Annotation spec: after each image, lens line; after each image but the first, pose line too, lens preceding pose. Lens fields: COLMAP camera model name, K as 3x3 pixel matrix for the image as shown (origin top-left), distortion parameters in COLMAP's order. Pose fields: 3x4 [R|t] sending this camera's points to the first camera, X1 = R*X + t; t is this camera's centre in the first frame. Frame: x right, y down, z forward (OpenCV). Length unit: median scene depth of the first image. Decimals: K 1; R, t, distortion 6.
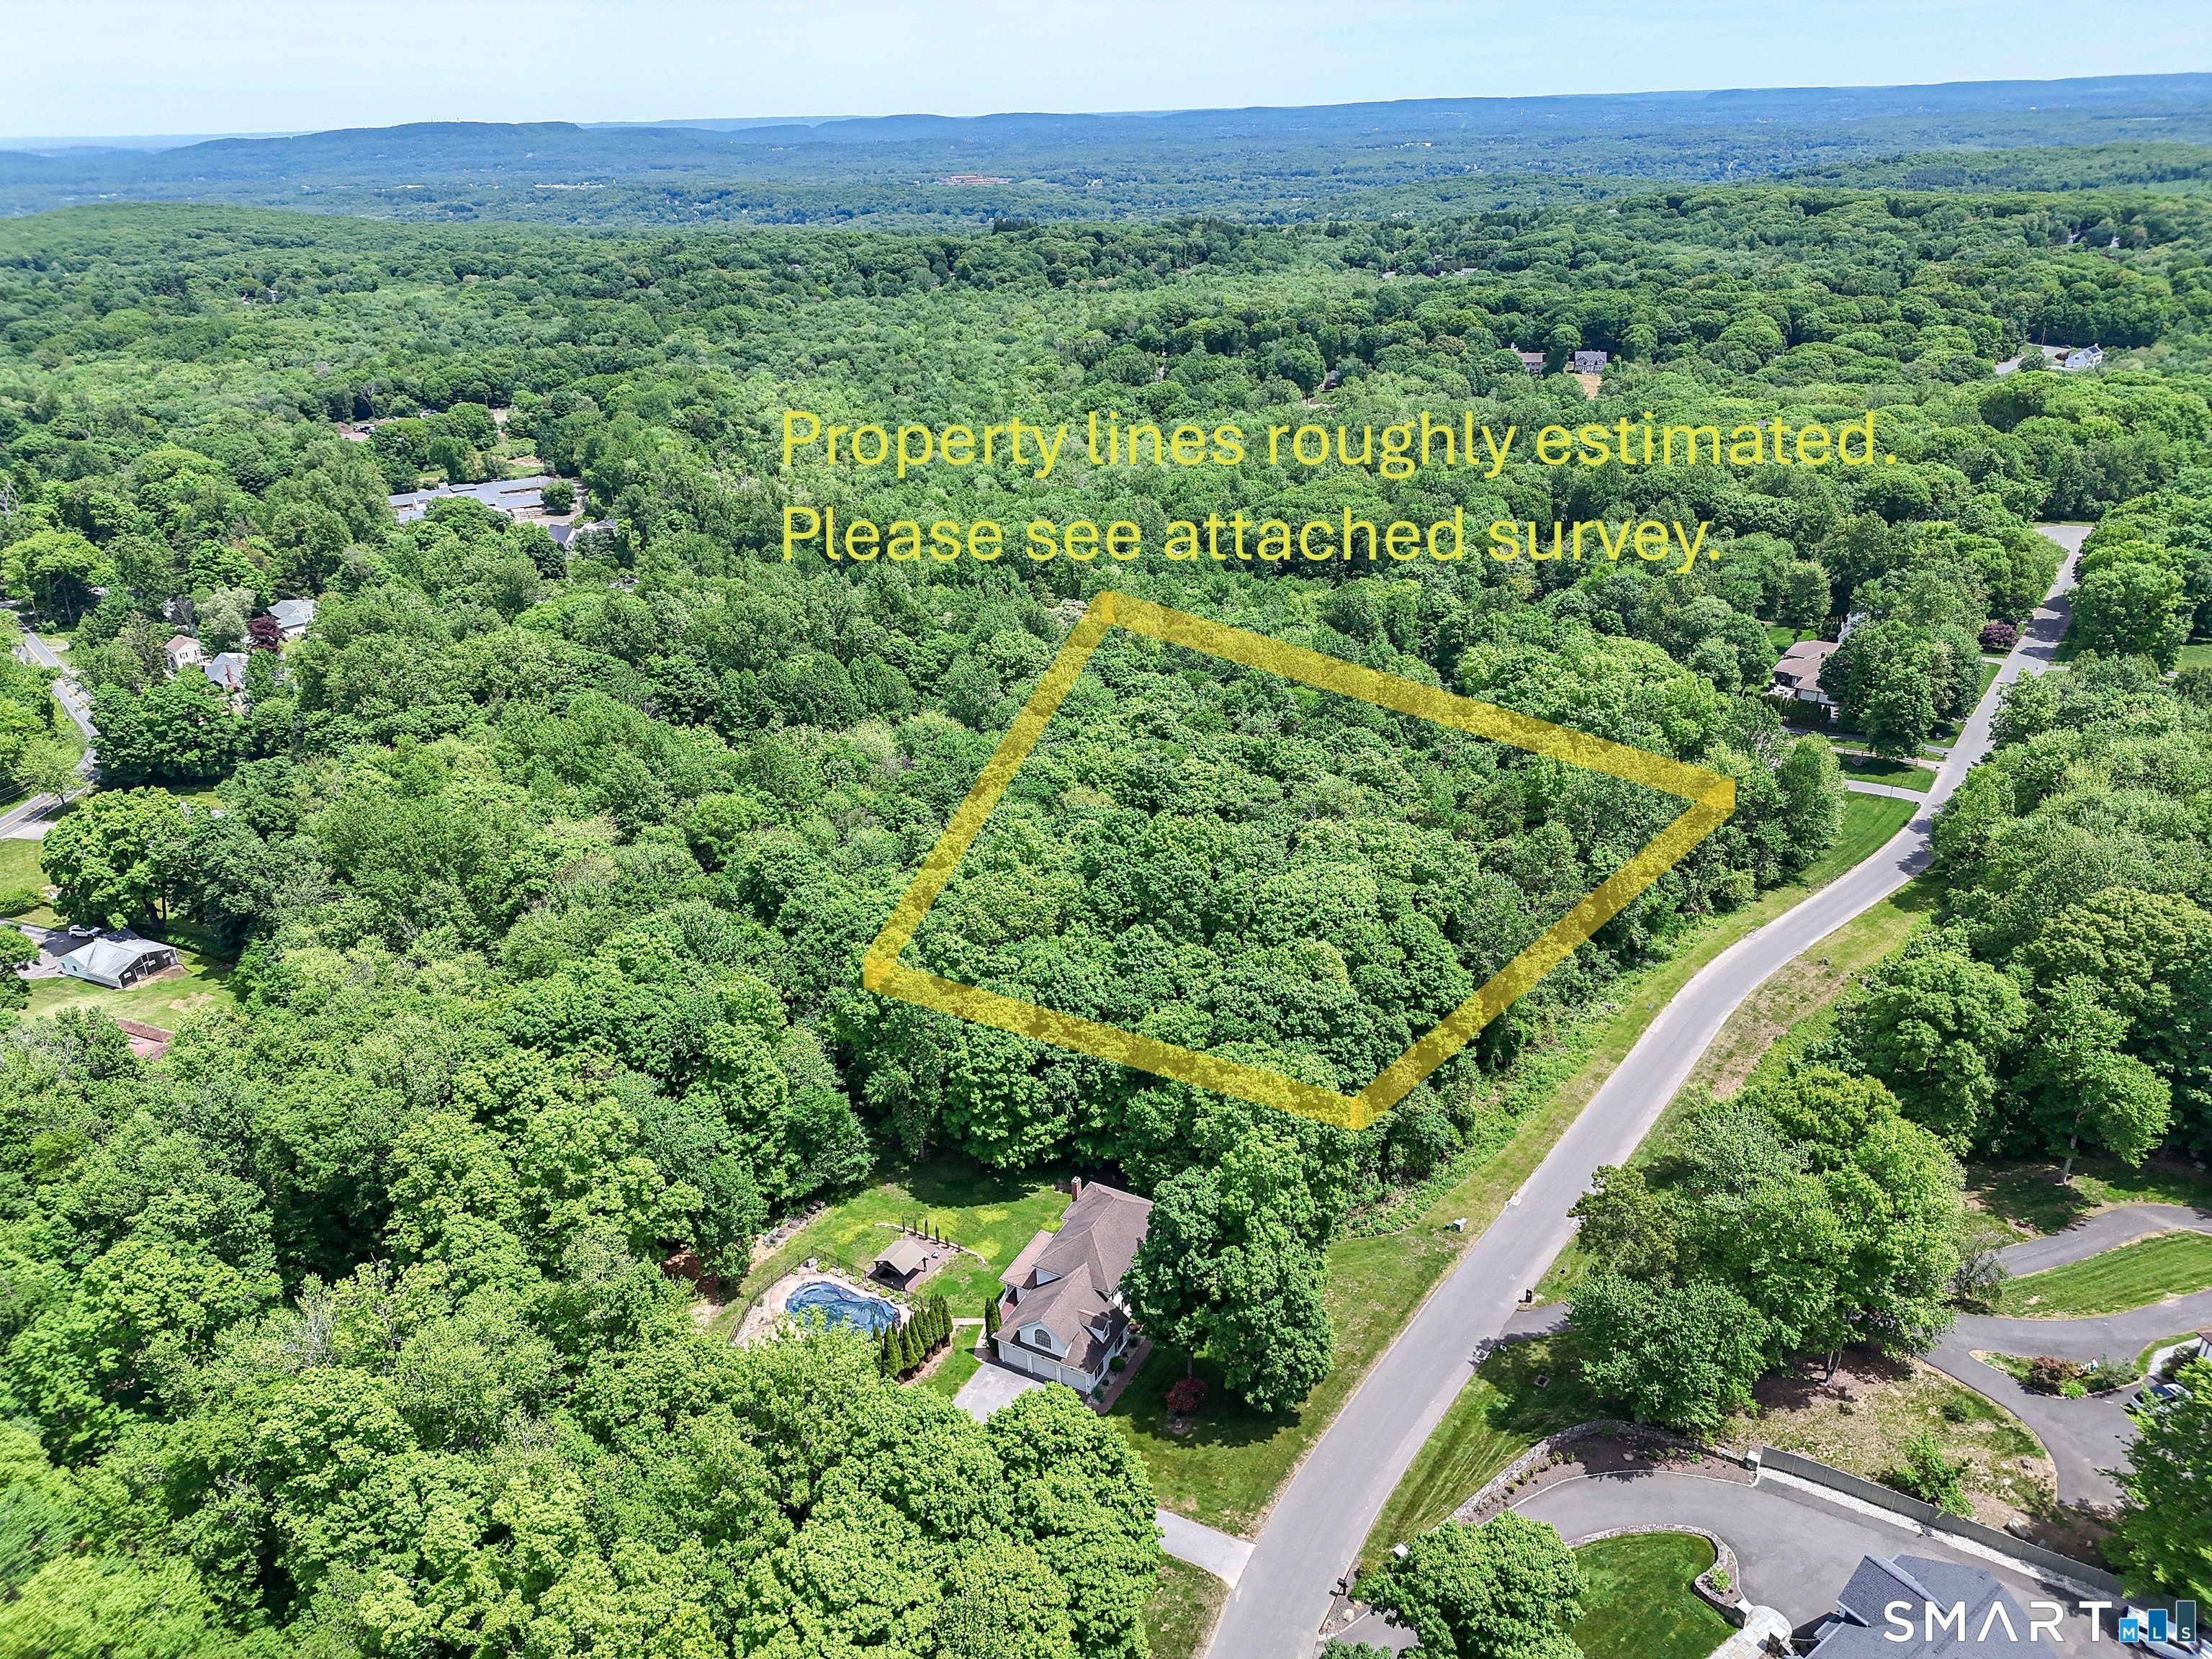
lens RADIAL K [[1547.0, 0, 1103.6], [0, 1547.0, 815.9], [0, 0, 1]] dist [0.062402, -0.057592]
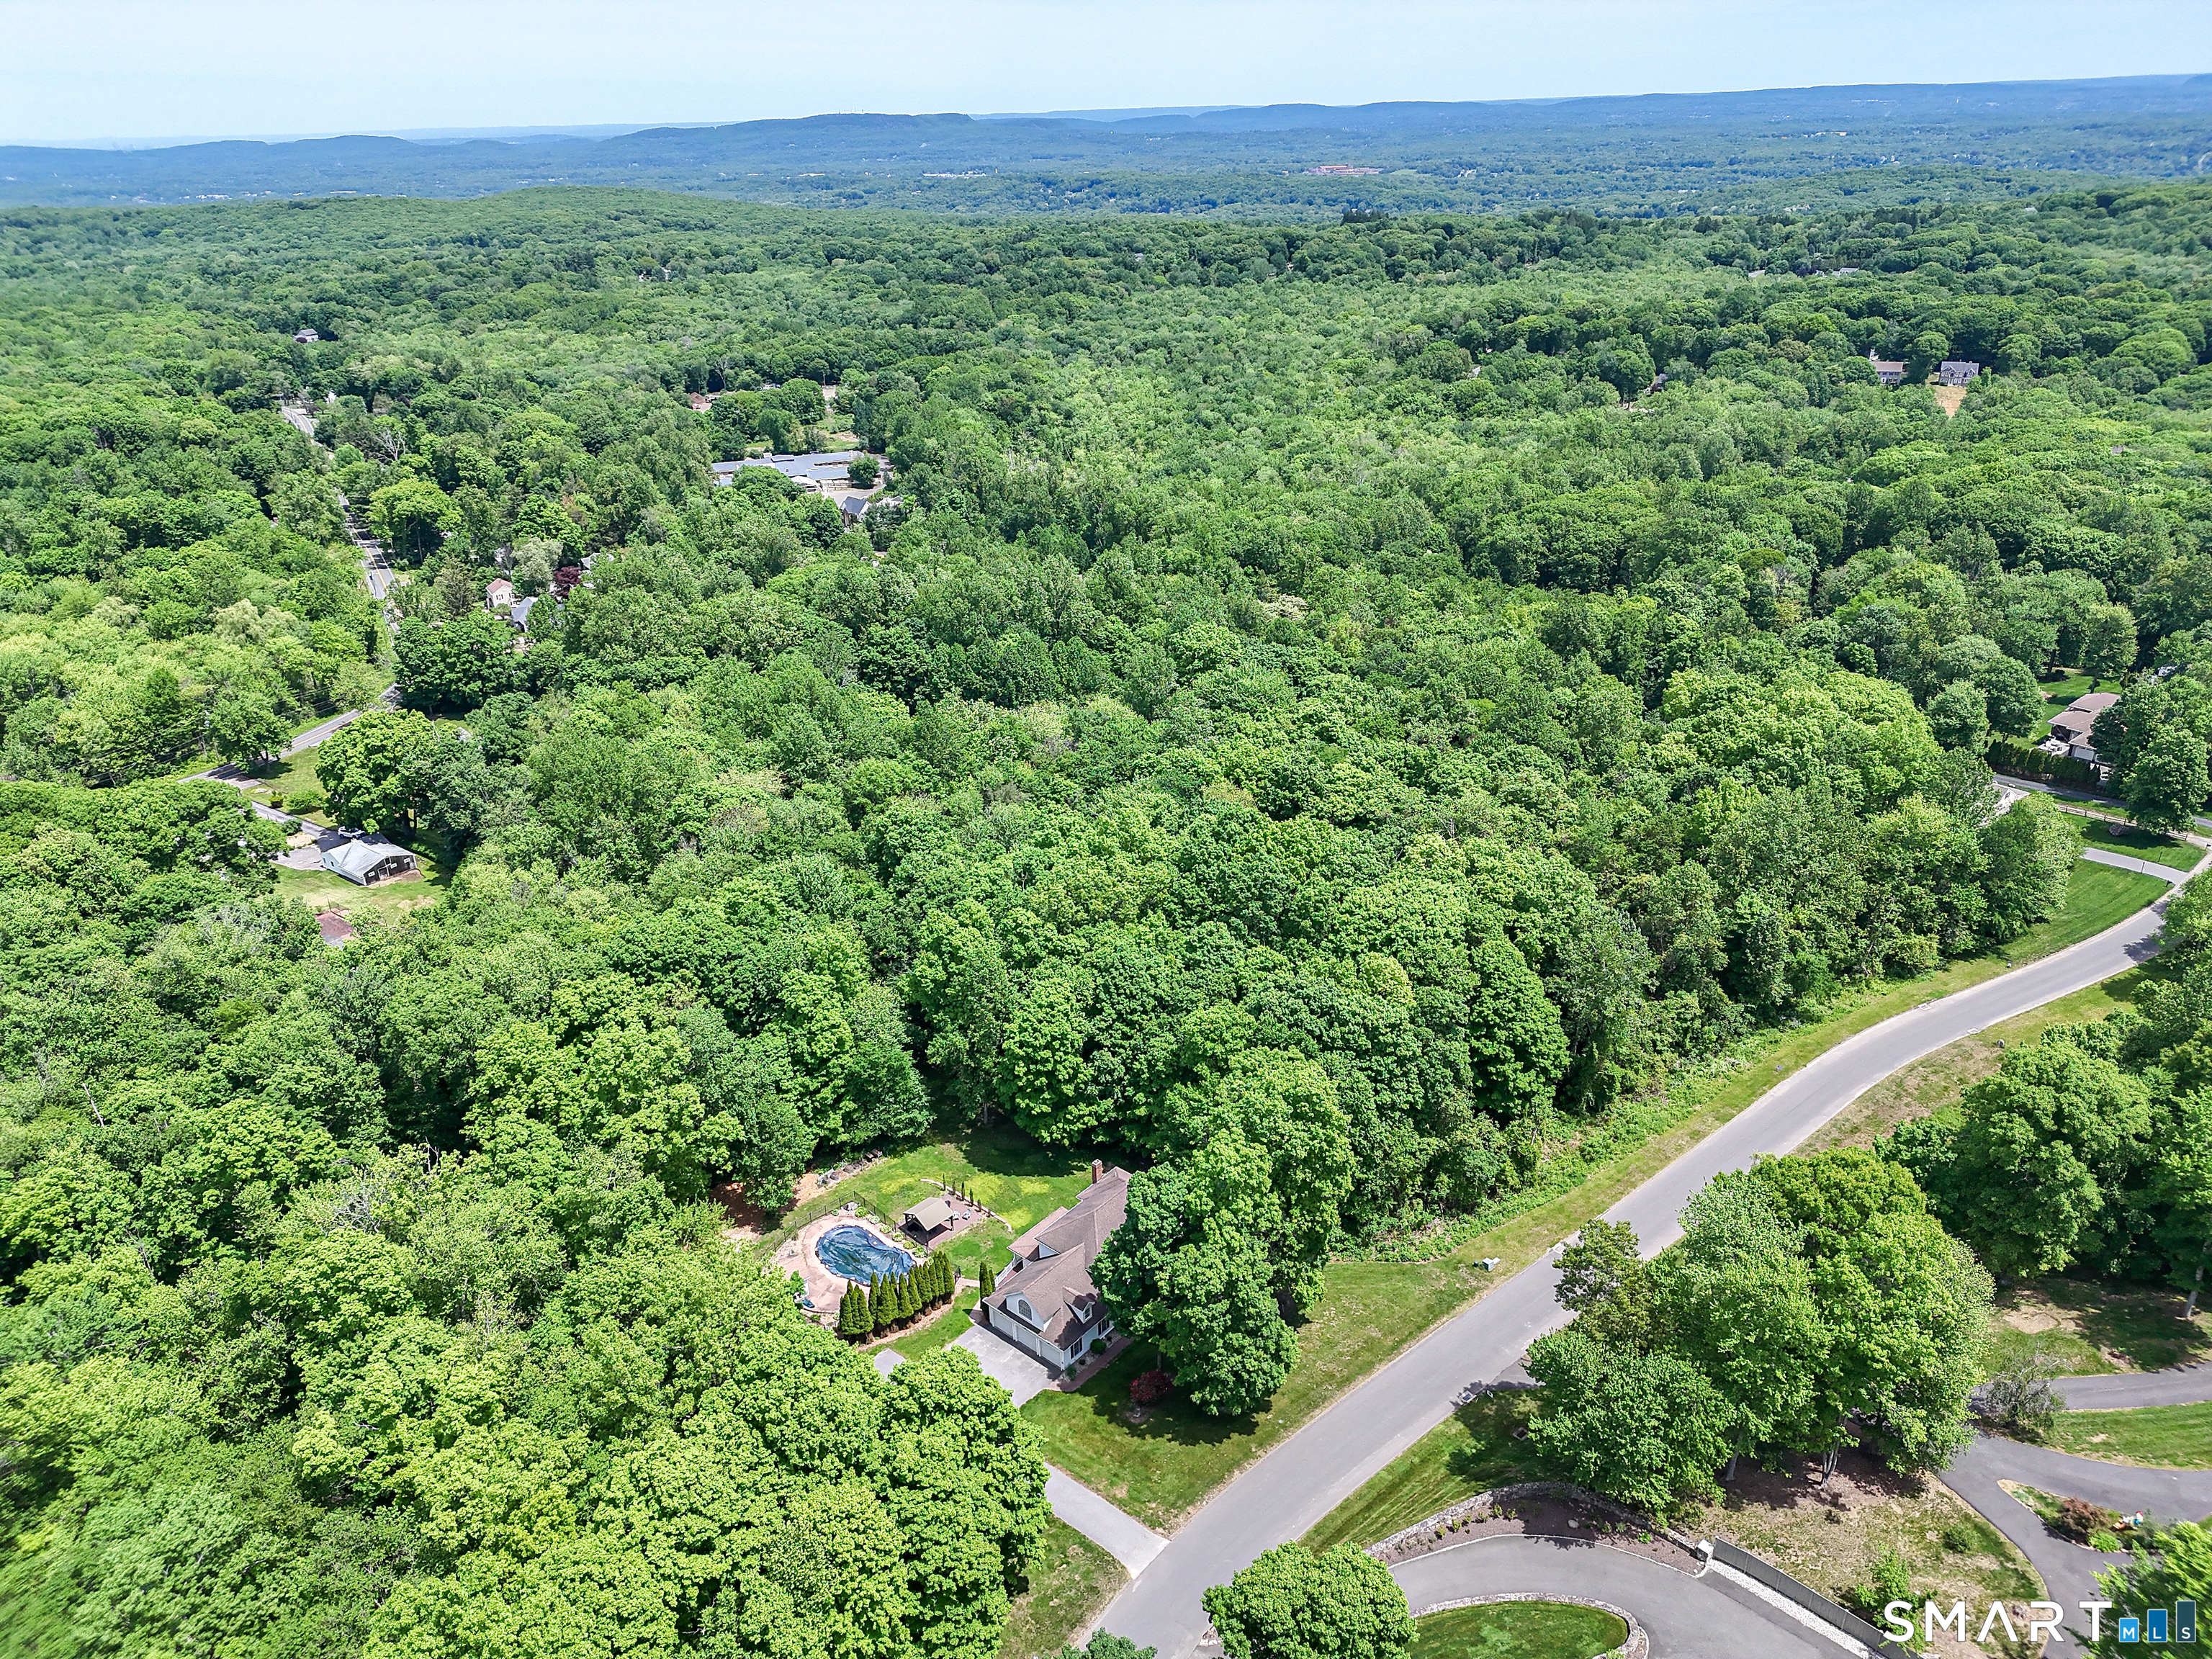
lens RADIAL K [[1547.0, 0, 1105.8], [0, 1547.0, 816.9], [0, 0, 1]] dist [0.062402, -0.057592]
pose [[0.975690, 0.091711, -0.199042, 0.116210], [-0.090495, 0.995781, 0.015218, -0.004747], [0.199598, 0.003164, 0.979873, 0.003385]]
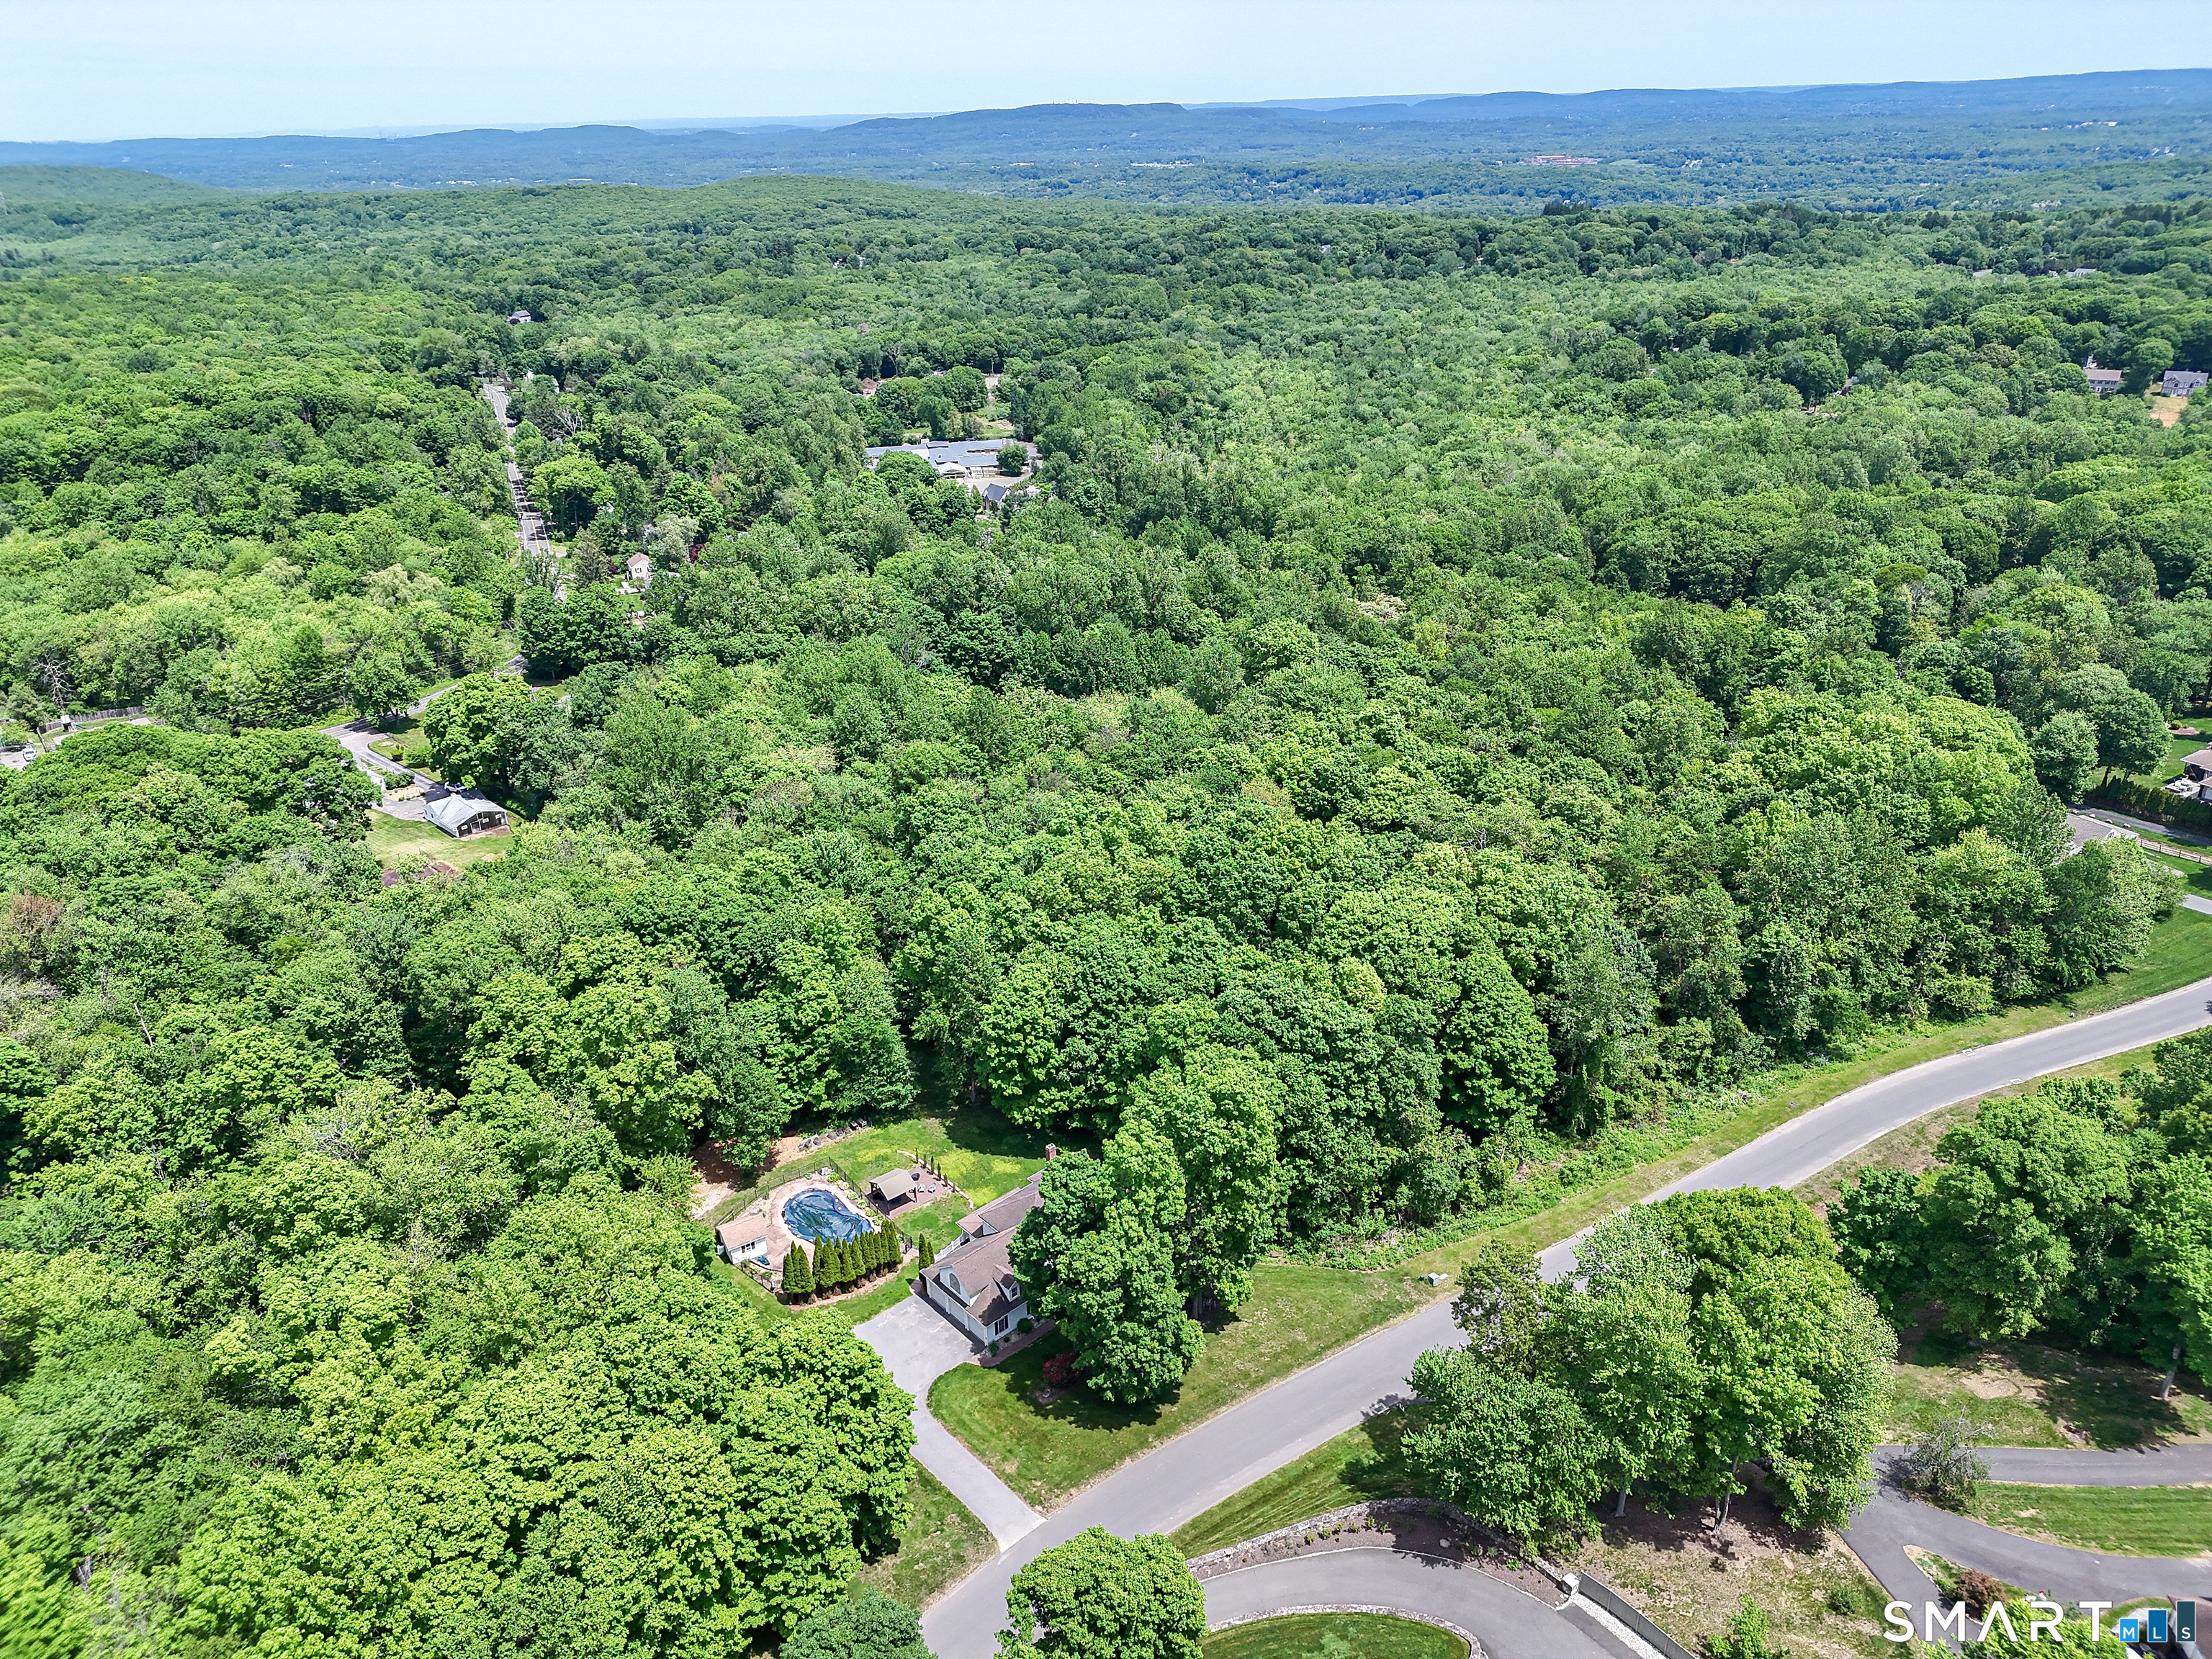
lens RADIAL K [[1547.0, 0, 1106.9], [0, 1547.0, 818.3], [0, 0, 1]] dist [0.062402, -0.057592]
pose [[0.940856, 0.143285, -0.307017, 0.207471], [-0.139446, 0.989628, 0.034528, -0.015180], [0.308780, 0.010326, 0.951078, 0.019987]]
